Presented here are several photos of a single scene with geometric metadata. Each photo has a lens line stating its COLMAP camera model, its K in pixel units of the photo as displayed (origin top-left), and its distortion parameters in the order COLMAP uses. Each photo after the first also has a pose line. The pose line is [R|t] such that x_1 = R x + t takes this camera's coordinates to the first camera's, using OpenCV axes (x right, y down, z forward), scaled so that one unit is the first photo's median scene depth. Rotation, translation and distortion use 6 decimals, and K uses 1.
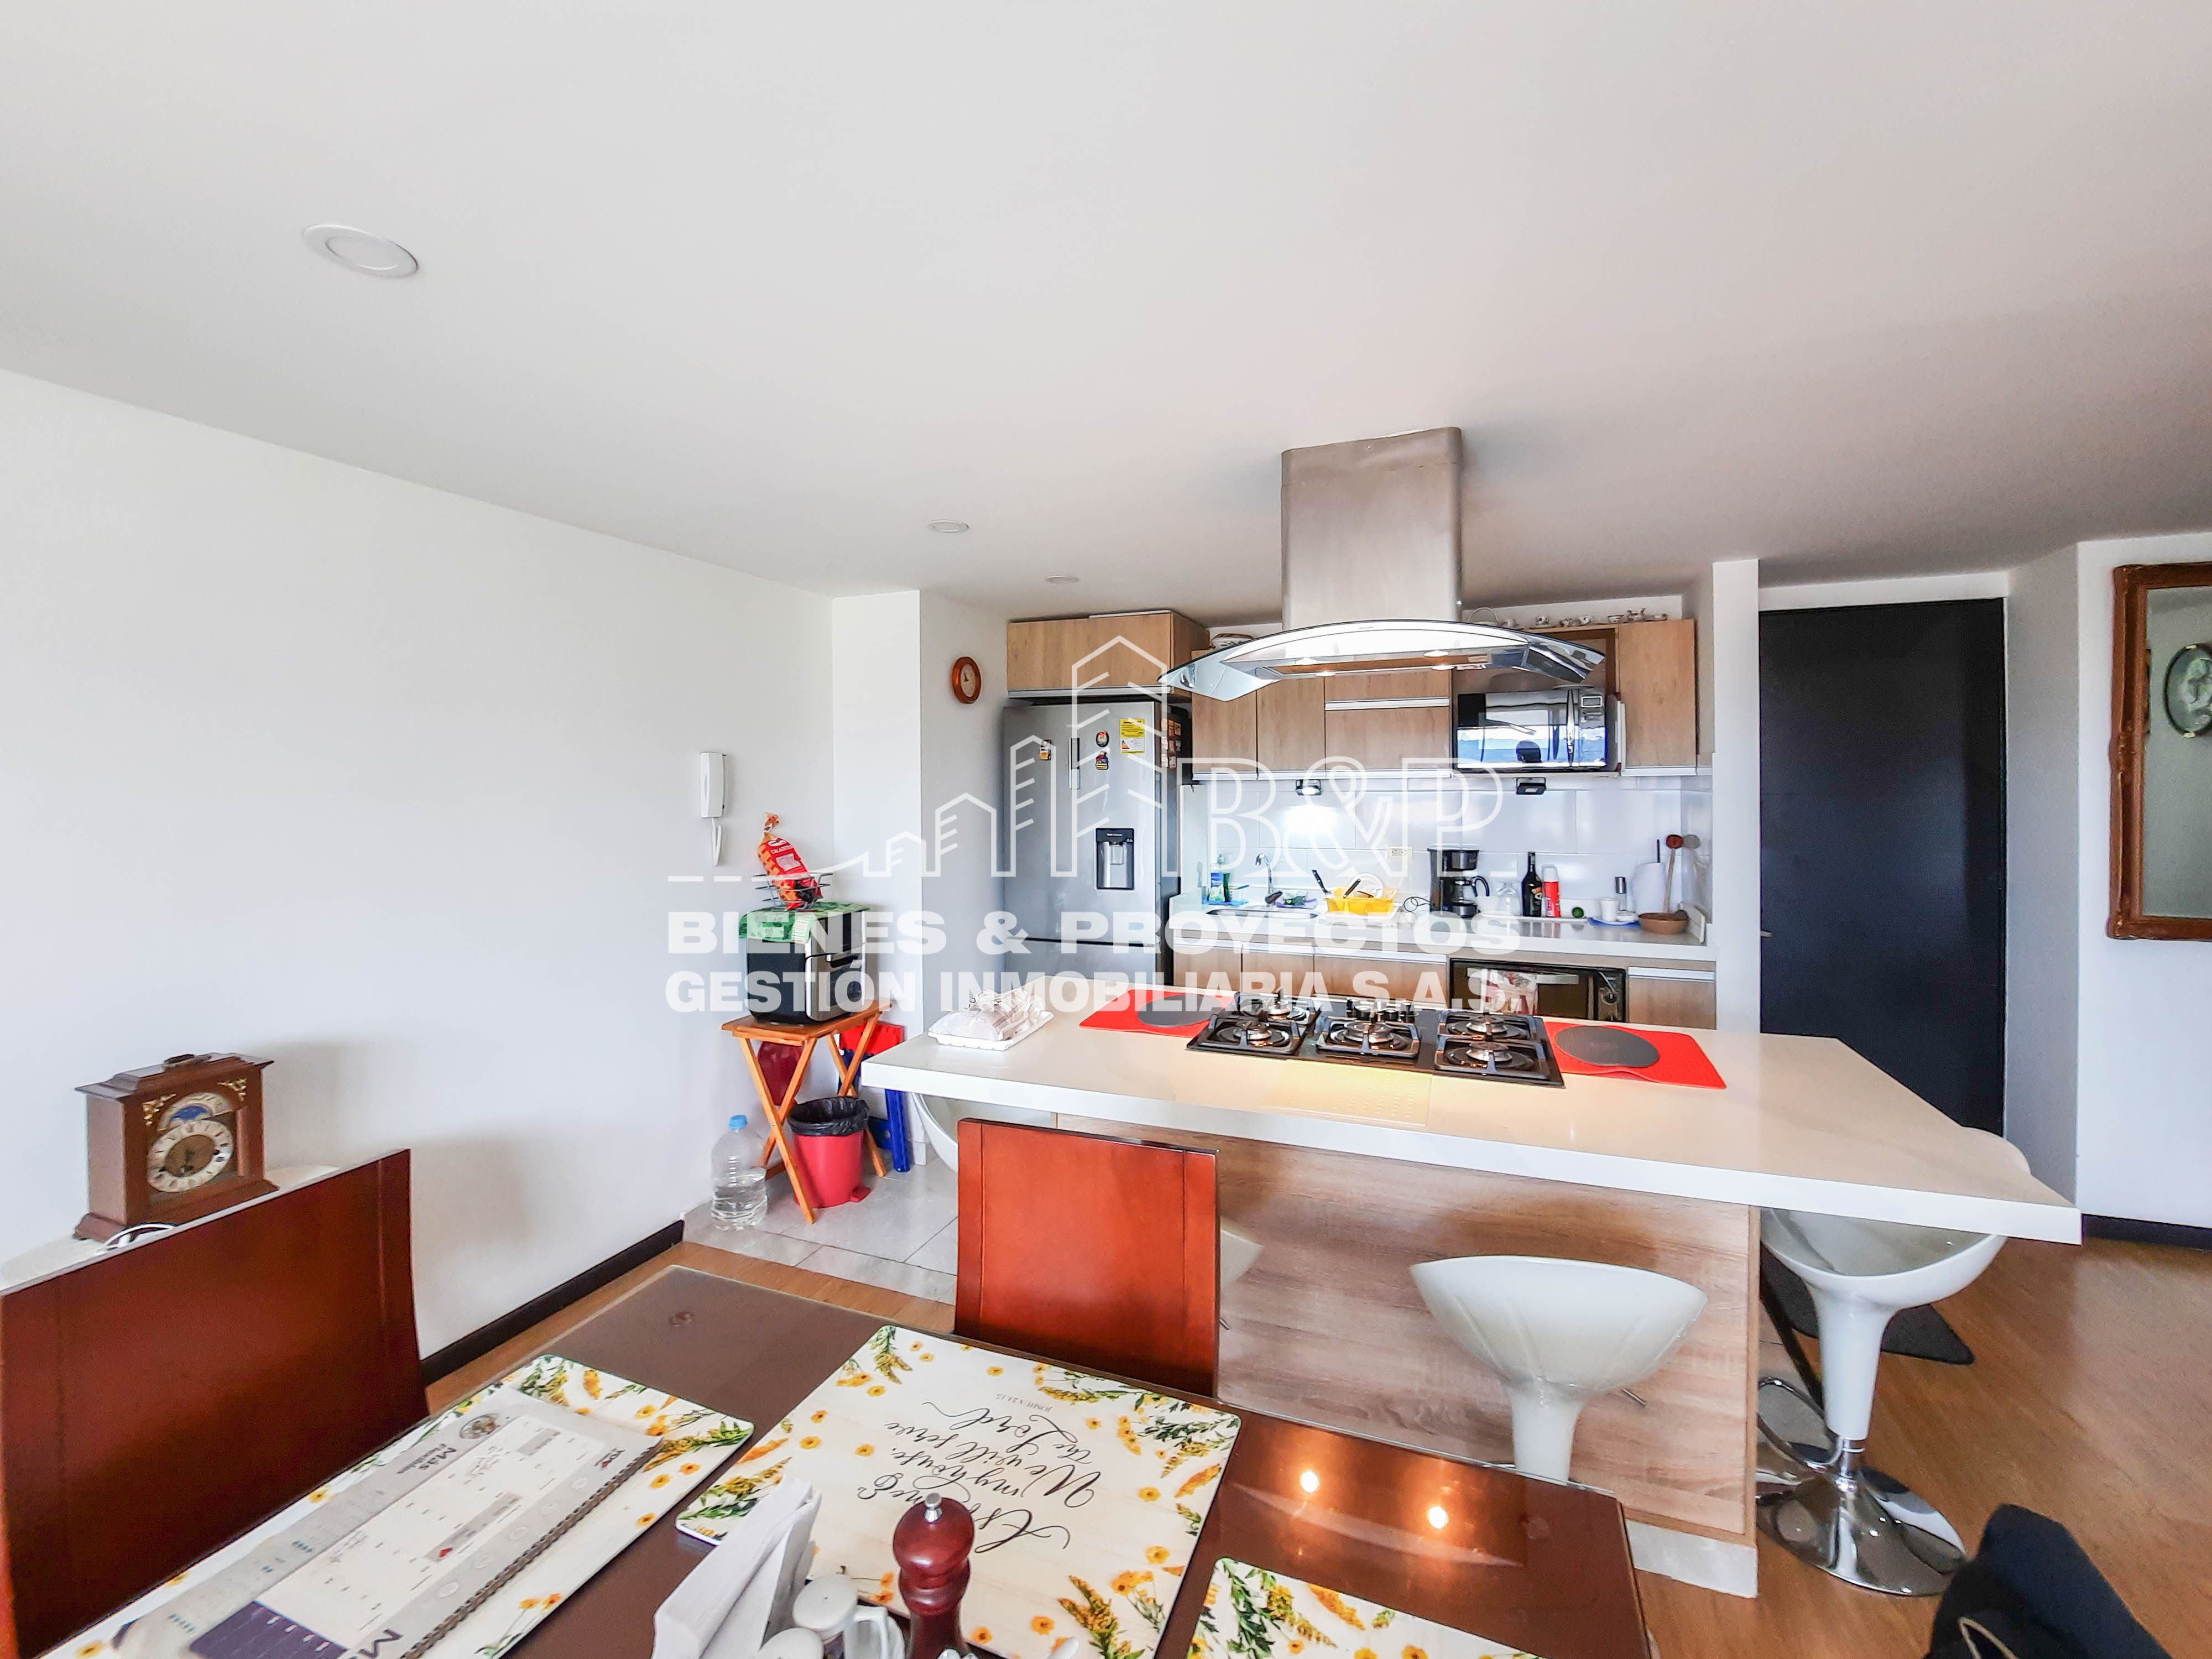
lens RADIAL K [[903.6, 0, 1112.9], [0, 903.6, 768.3], [0, 0, 1]] dist [-0.011846, -0.000242]
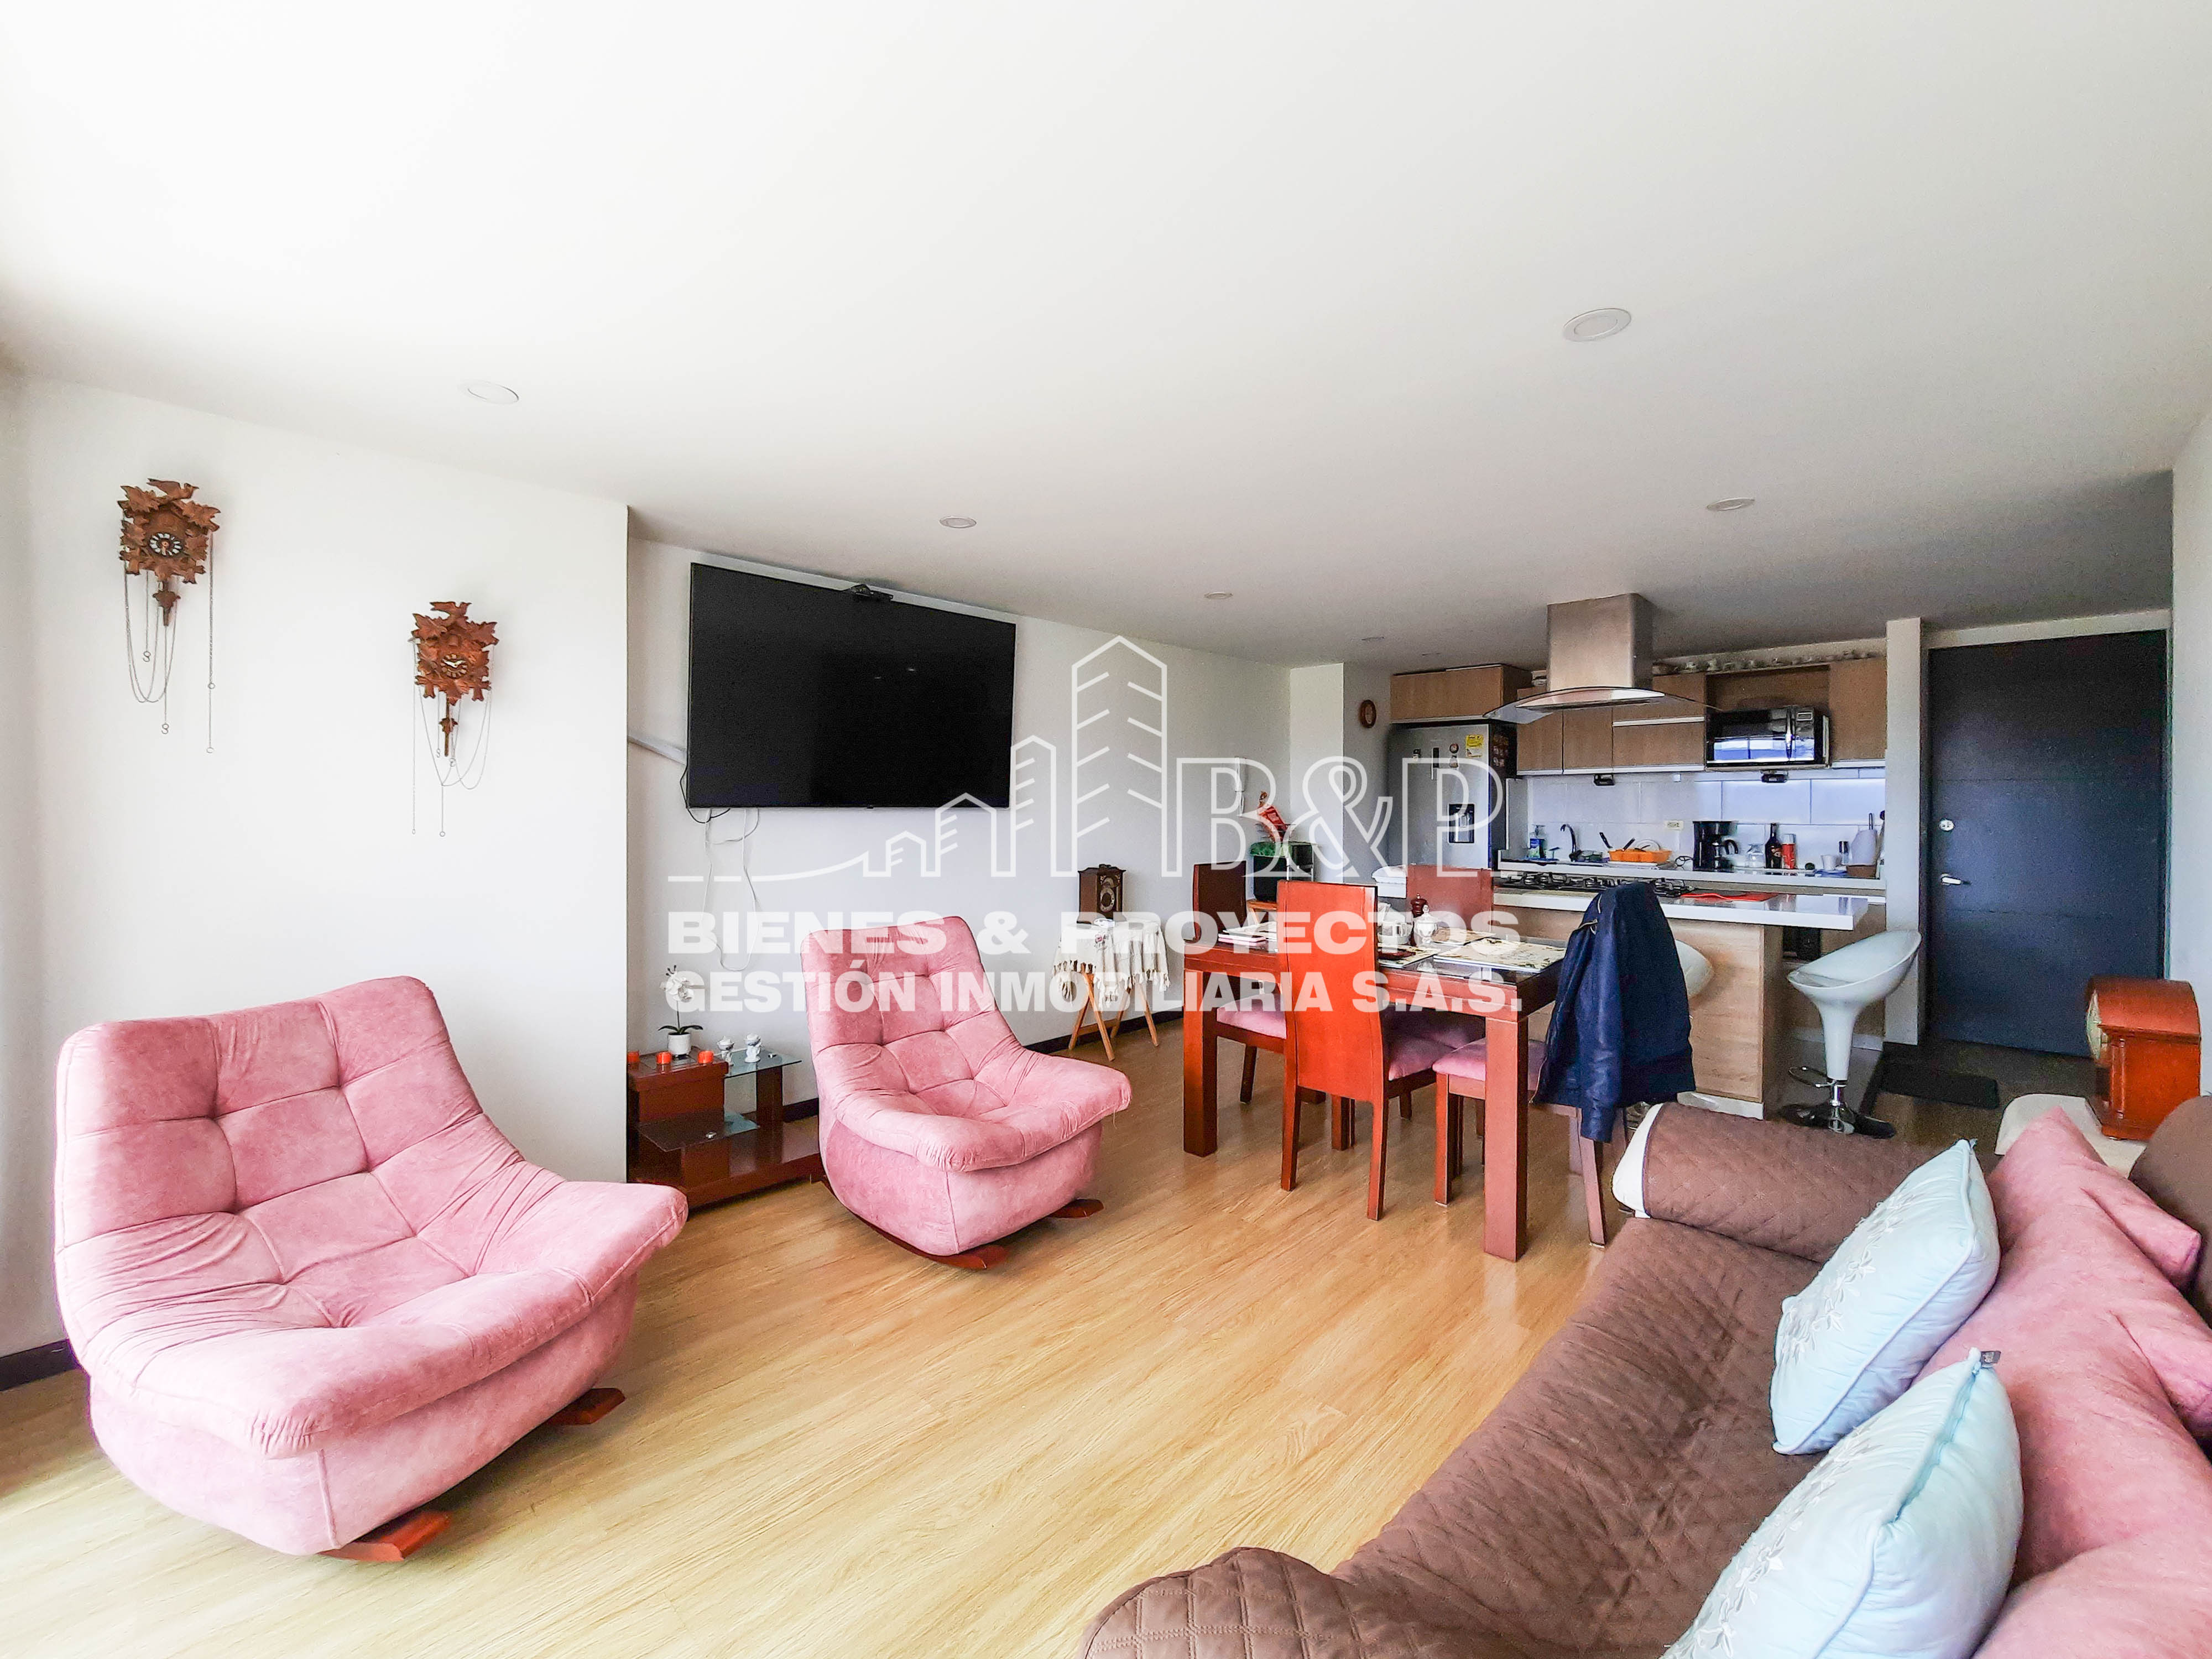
lens RADIAL K [[903.6, 0, 1121.0], [0, 903.6, 813.4], [0, 0, 1]] dist [-0.011846, -0.000242]
pose [[0.932283, 0.006927, -0.361663, 0.018152], [0.001630, 0.999726, 0.023350, 0.050174], [0.361725, -0.022359, 0.932017, -0.814632]]
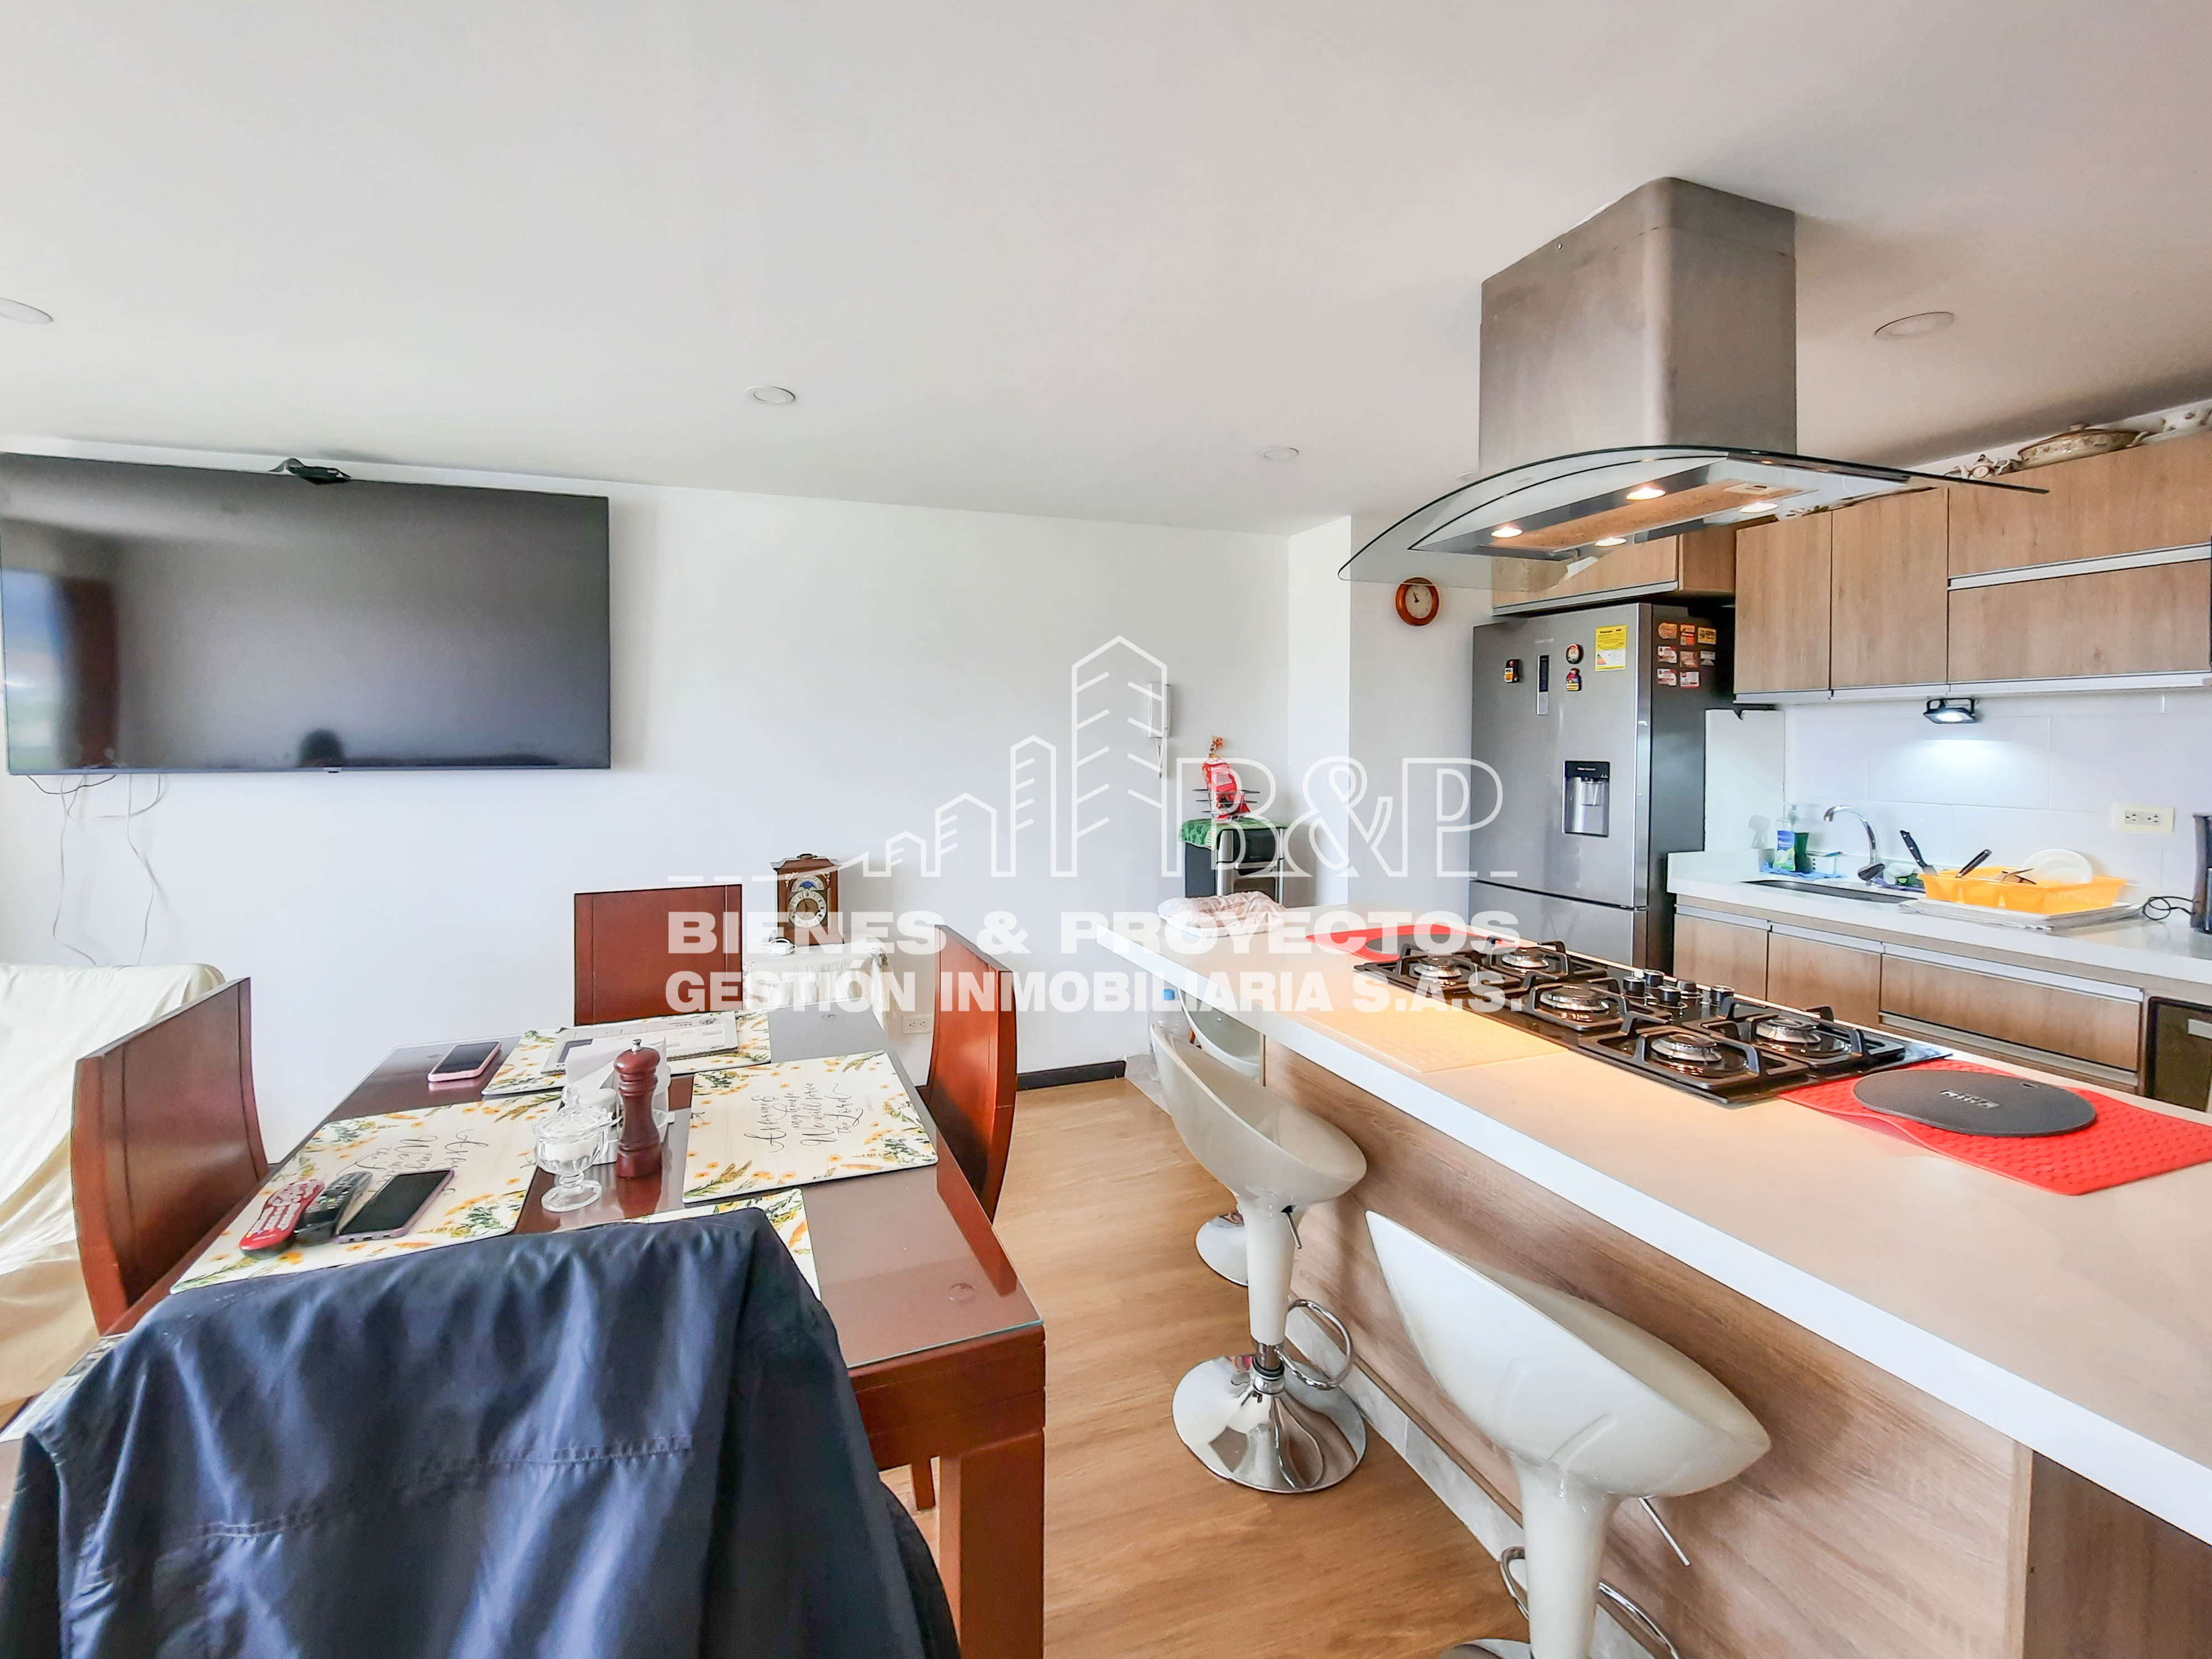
lens RADIAL K [[903.6, 0, 1057.3], [0, 903.6, 752.2], [0, 0, 1]] dist [-0.011846, -0.000242]
pose [[0.658225, 0.016805, -0.752633, 0.354398], [0.008604, 0.999518, 0.029842, 0.032353], [0.752772, -0.026118, 0.657763, 0.089458]]
